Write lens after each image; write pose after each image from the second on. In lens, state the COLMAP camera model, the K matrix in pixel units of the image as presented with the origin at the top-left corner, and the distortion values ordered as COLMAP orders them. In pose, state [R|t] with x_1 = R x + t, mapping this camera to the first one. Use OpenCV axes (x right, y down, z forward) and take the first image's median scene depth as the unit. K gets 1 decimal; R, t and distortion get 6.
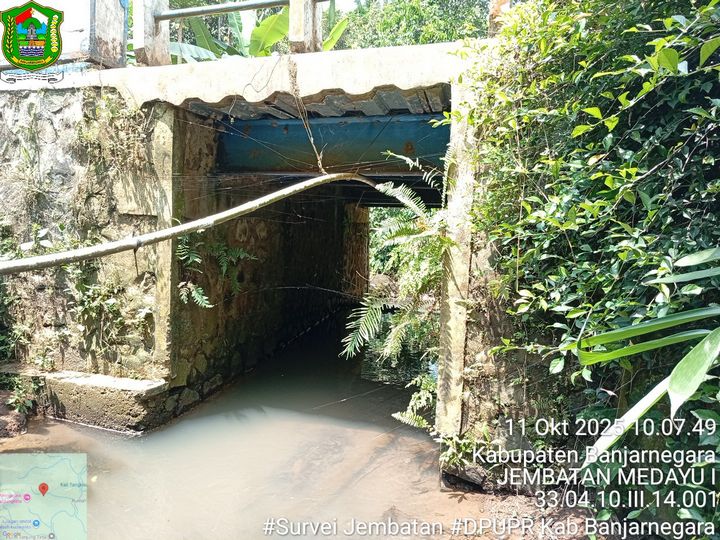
lens RADIAL K [[554.6, 0, 360.0], [0, 554.6, 270.0], [0, 0, 1]] dist [0.066342, -0.133937]
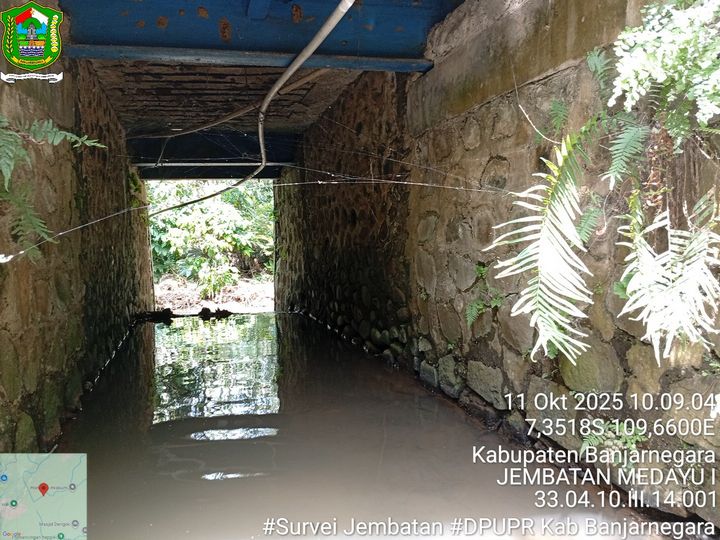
lens RADIAL K [[547.2, 0, 357.9], [0, 547.2, 272.2], [0, 0, 1]] dist [0.112384, -0.235283]
pose [[0.882550, -0.082354, 0.462952, -0.228824], [0.094262, 0.995544, -0.002600, 0.083771], [-0.460675, 0.045933, 0.886380, 0.653076]]
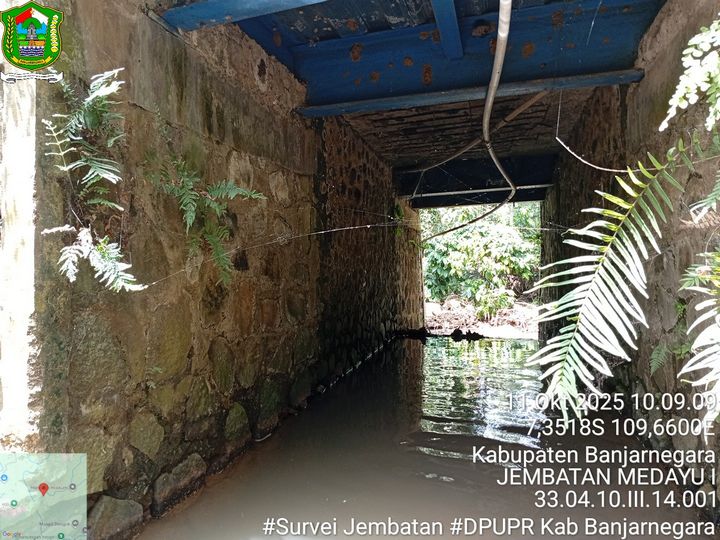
lens RADIAL K [[547.2, 0, 357.9], [0, 547.2, 272.2], [0, 0, 1]] dist [0.112384, -0.235283]
pose [[0.997359, -0.047678, -0.054786, -0.092802], [0.043310, 0.995987, -0.078325, 0.085873], [0.058300, 0.075745, 0.995421, 0.599925]]
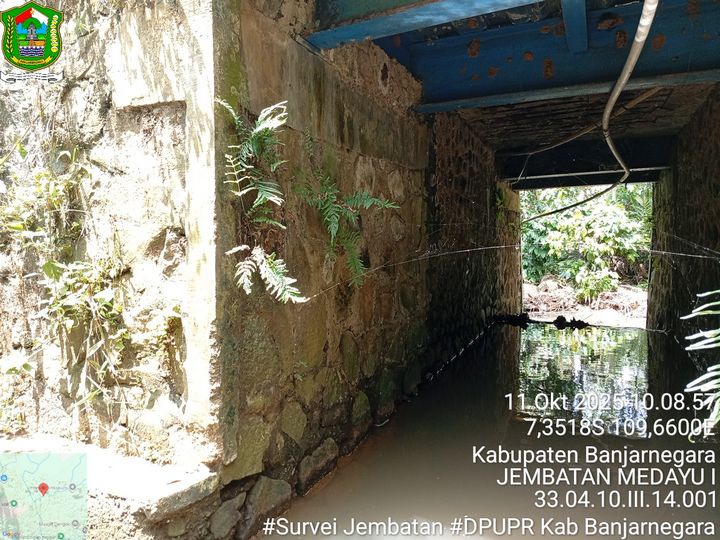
lens RADIAL K [[547.2, 0, 357.9], [0, 547.2, 272.2], [0, 0, 1]] dist [0.112384, -0.235283]
pose [[0.977456, -0.031452, -0.208782, -0.130391], [0.024300, 0.999030, -0.036731, 0.056996], [0.209735, 0.030830, 0.977272, 0.562536]]
